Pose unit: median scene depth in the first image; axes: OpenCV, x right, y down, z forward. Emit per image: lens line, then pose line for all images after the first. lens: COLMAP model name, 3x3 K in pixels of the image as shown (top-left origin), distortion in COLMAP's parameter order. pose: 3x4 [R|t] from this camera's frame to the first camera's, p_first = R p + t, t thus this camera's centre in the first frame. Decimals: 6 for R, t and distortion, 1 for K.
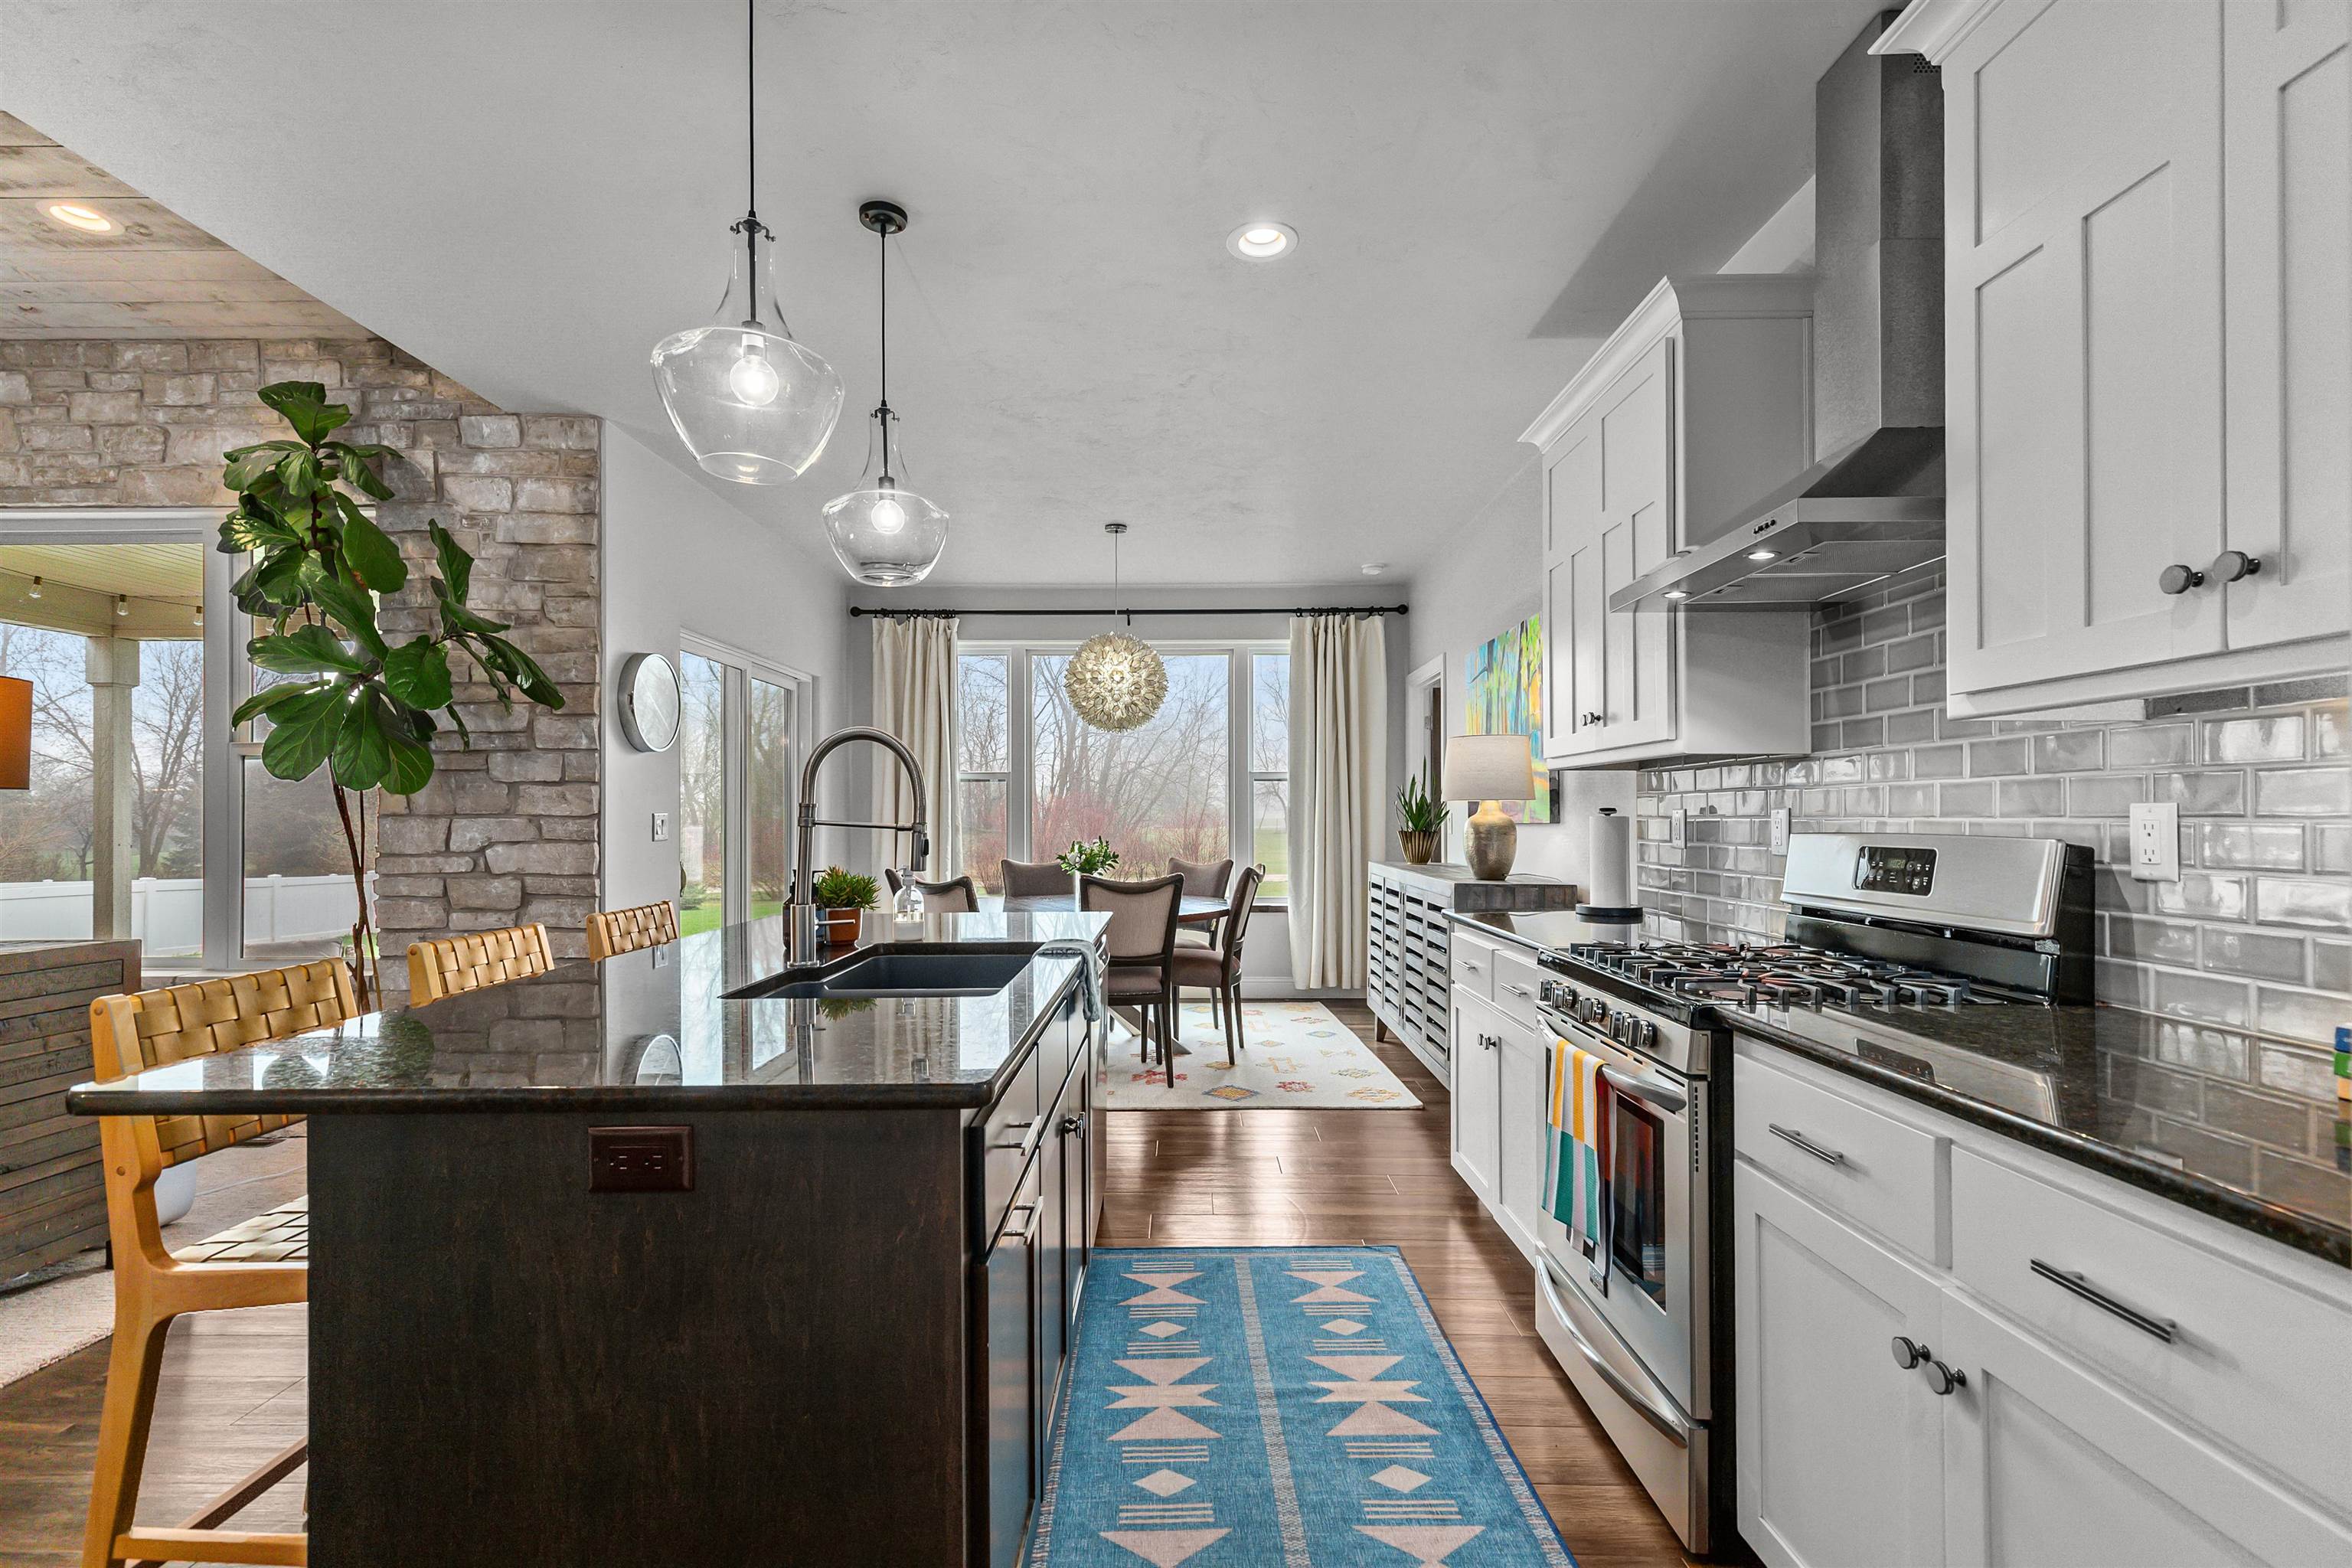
lens RADIAL K [[1060.3, 0, 1174.1], [0, 1060.3, 814.7], [0, 0, 1]] dist [0.005267, -0.001524]
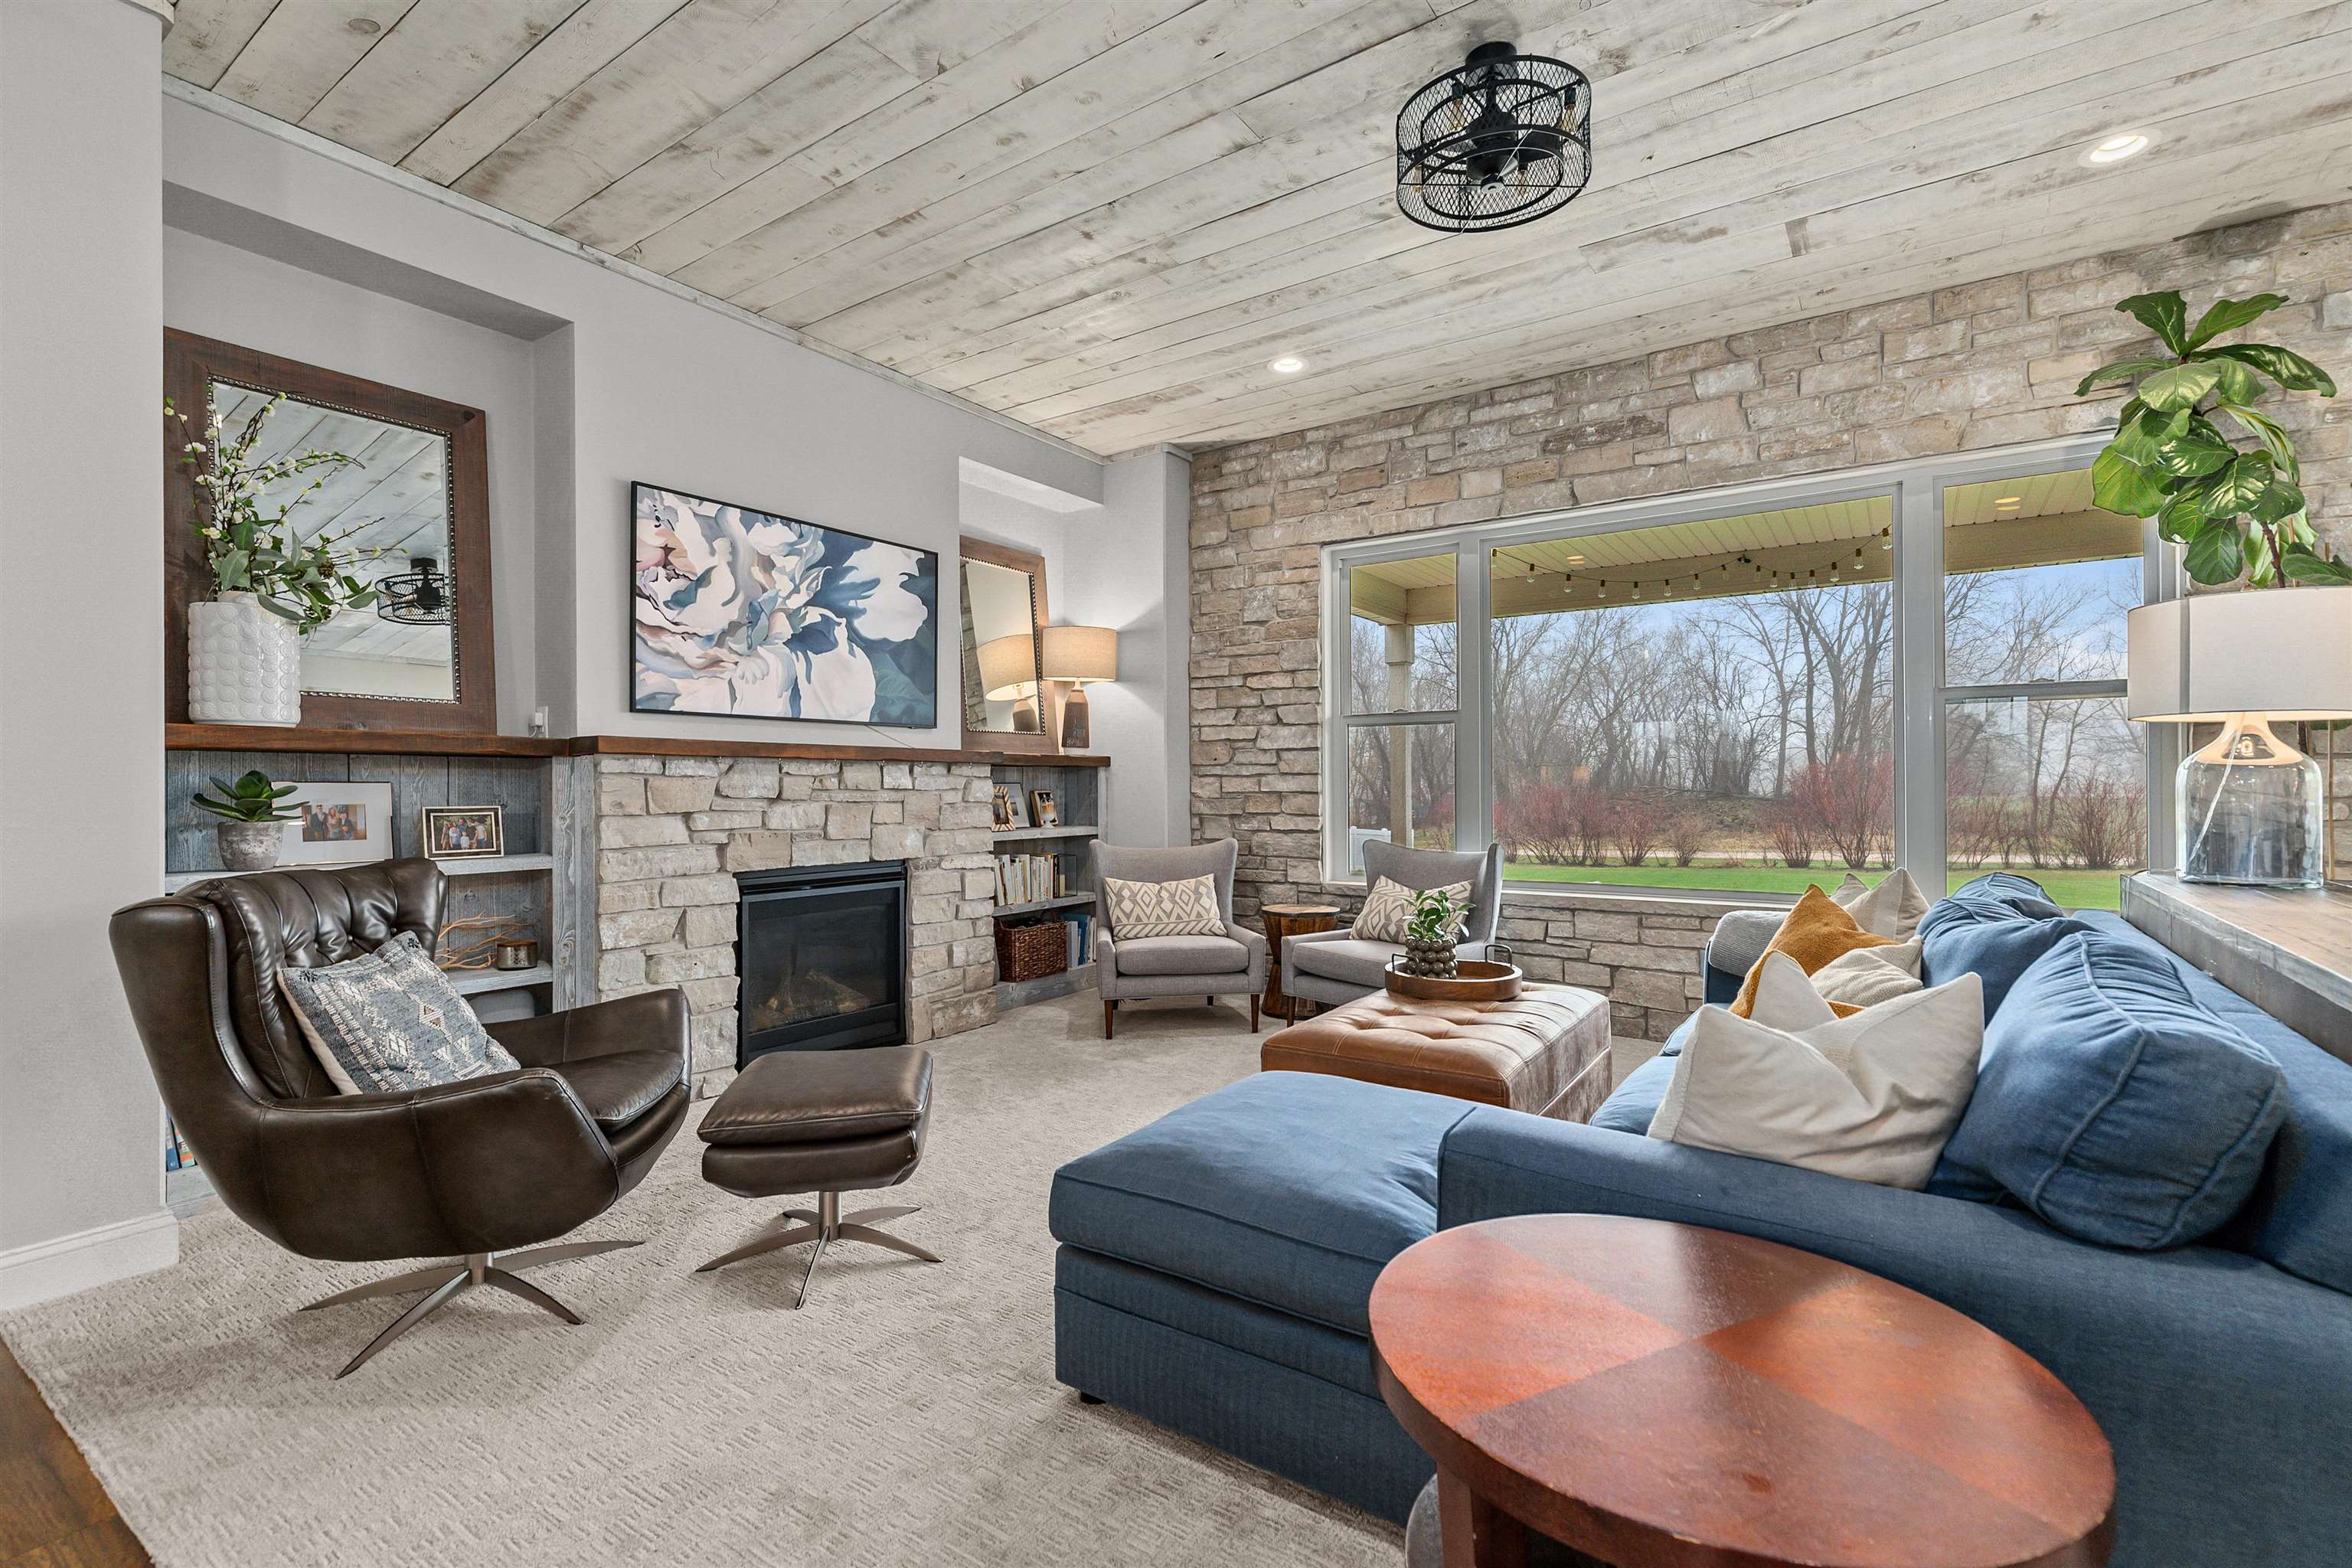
lens RADIAL K [[1060.3, 0, 1177.1], [0, 1060.3, 784.9], [0, 0, 1]] dist [0.005267, -0.001524]
pose [[0.823126, 0.000352, -0.567859, -0.943482], [0.001990, 0.999992, 0.003505, 0.020586], [0.567856, -0.004015, 0.823118, -0.249393]]
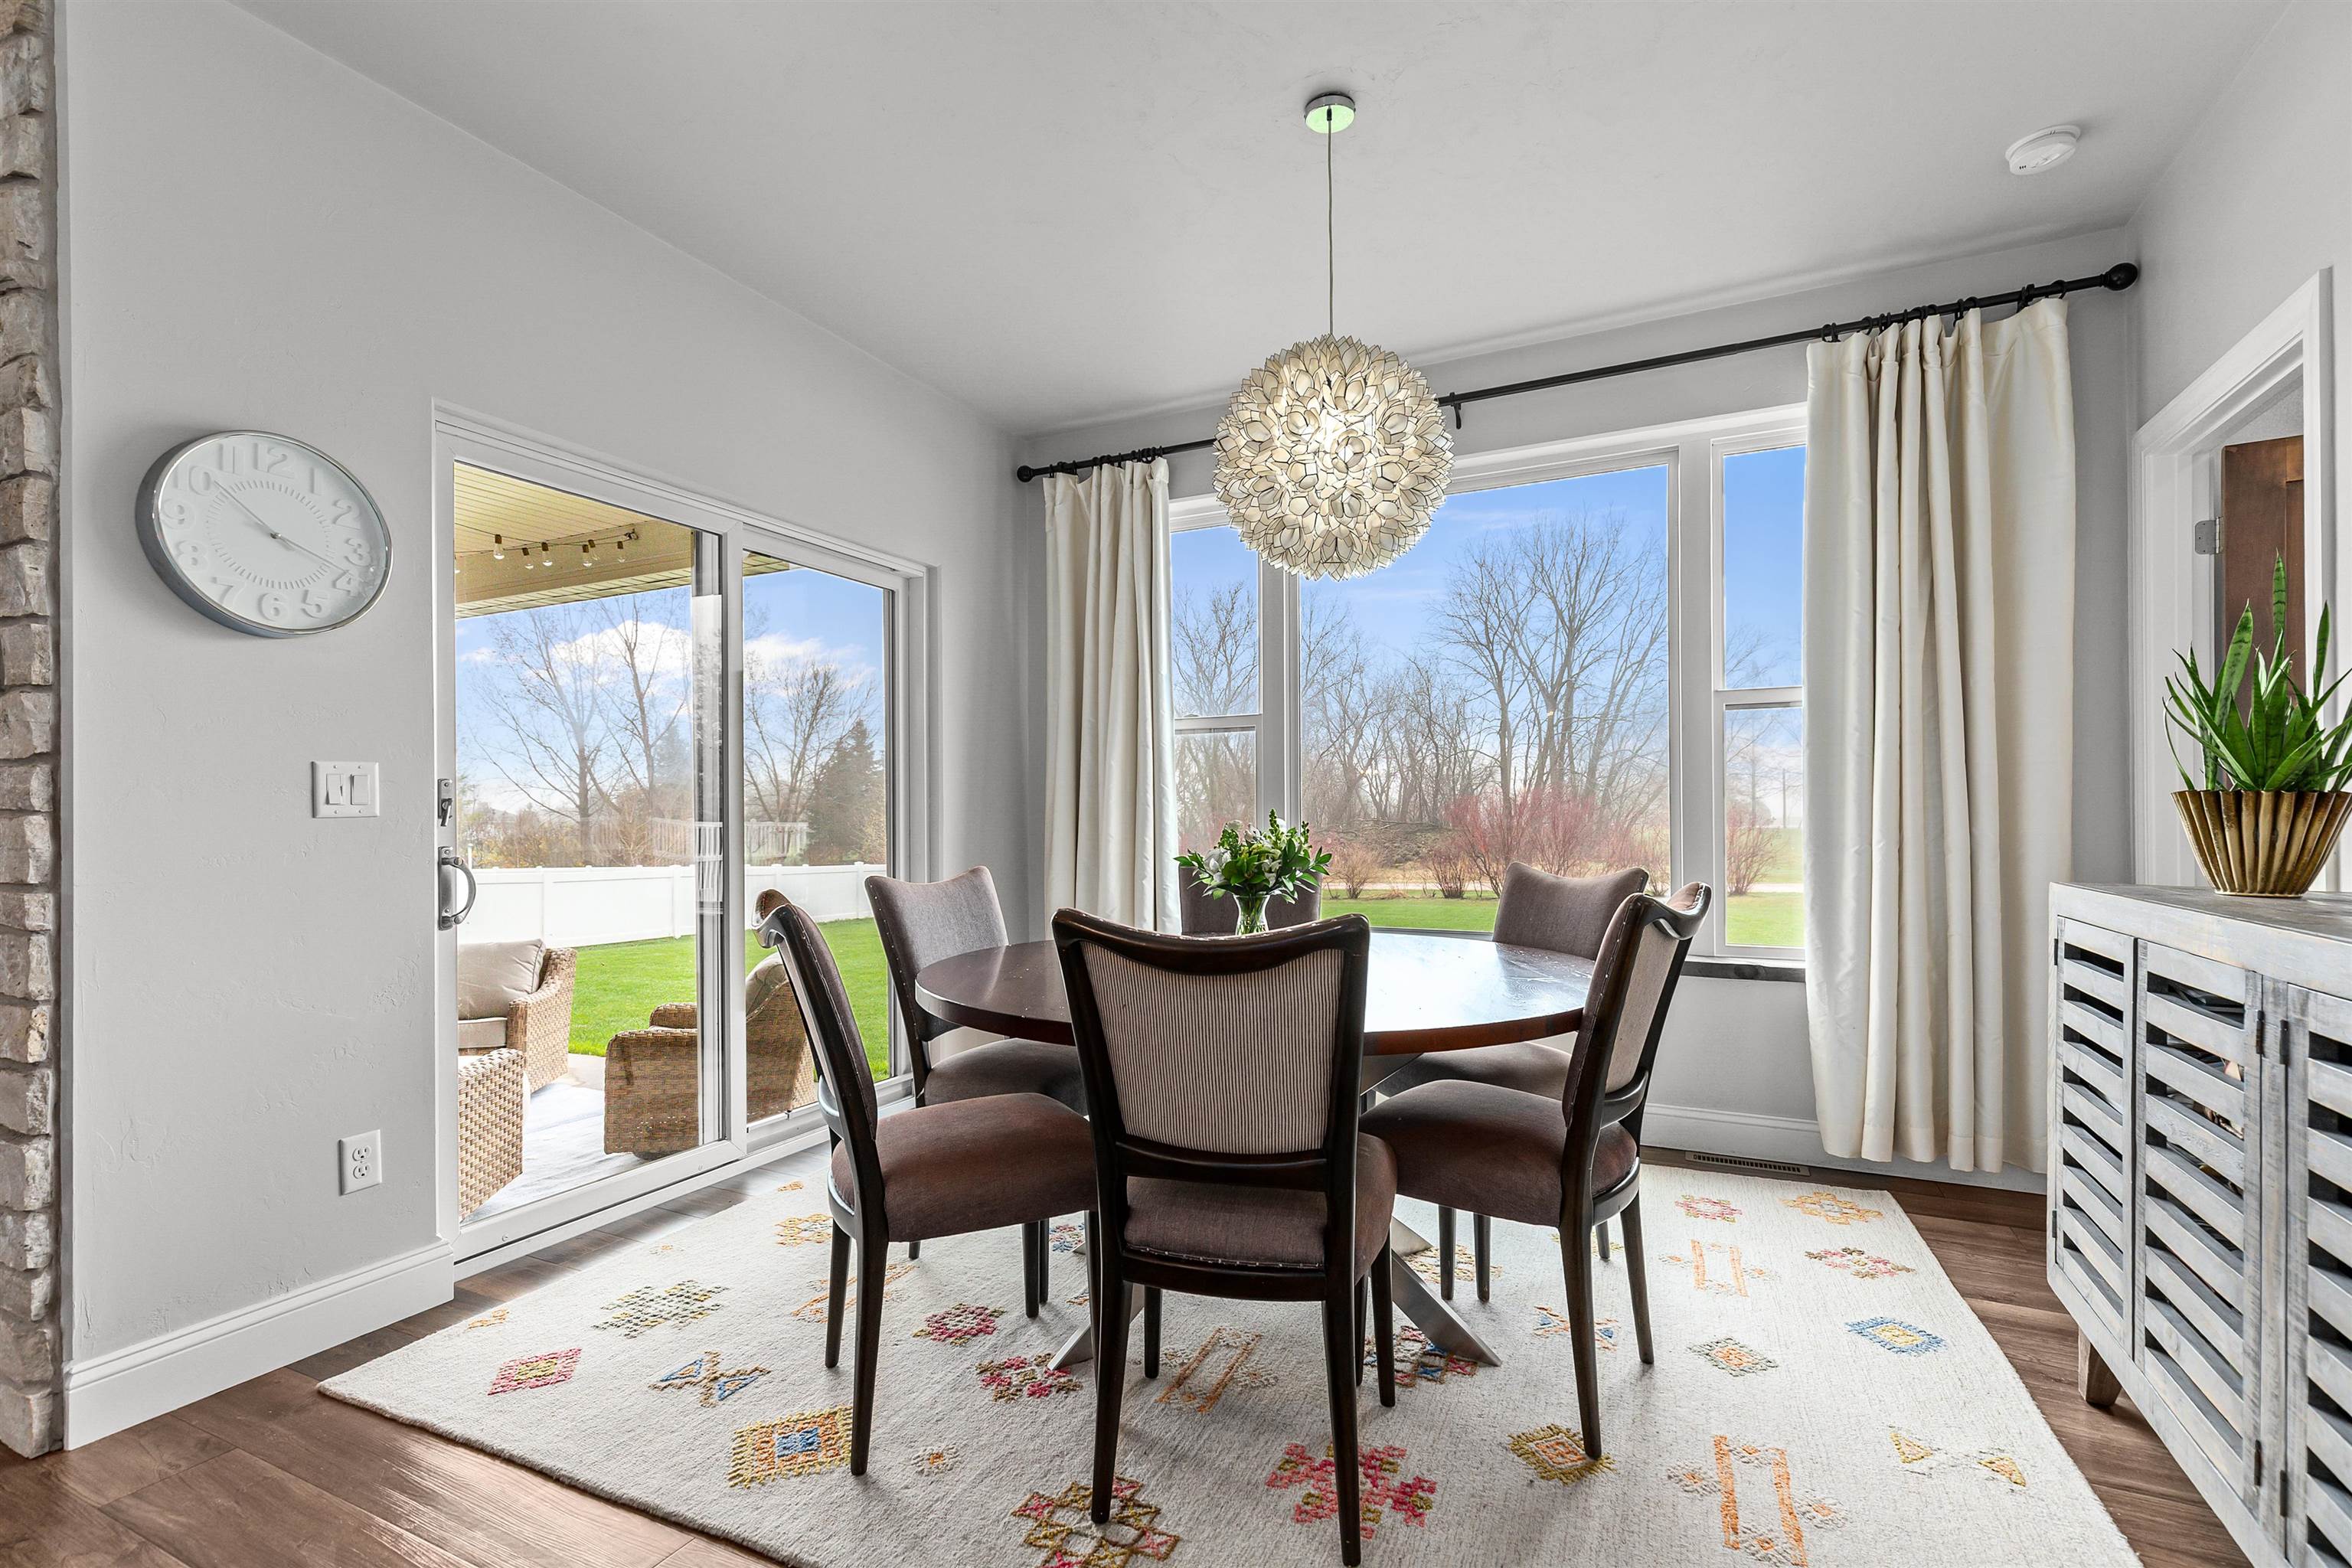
lens RADIAL K [[1060.3, 0, 1172.3], [0, 1060.3, 816.4], [0, 0, 1]] dist [0.005267, -0.001524]
pose [[0.899417, -0.003677, -0.437075, 0.107774], [0.004812, 0.999987, 0.001489, 0.028878], [0.437064, -0.003443, 0.899424, 0.799689]]
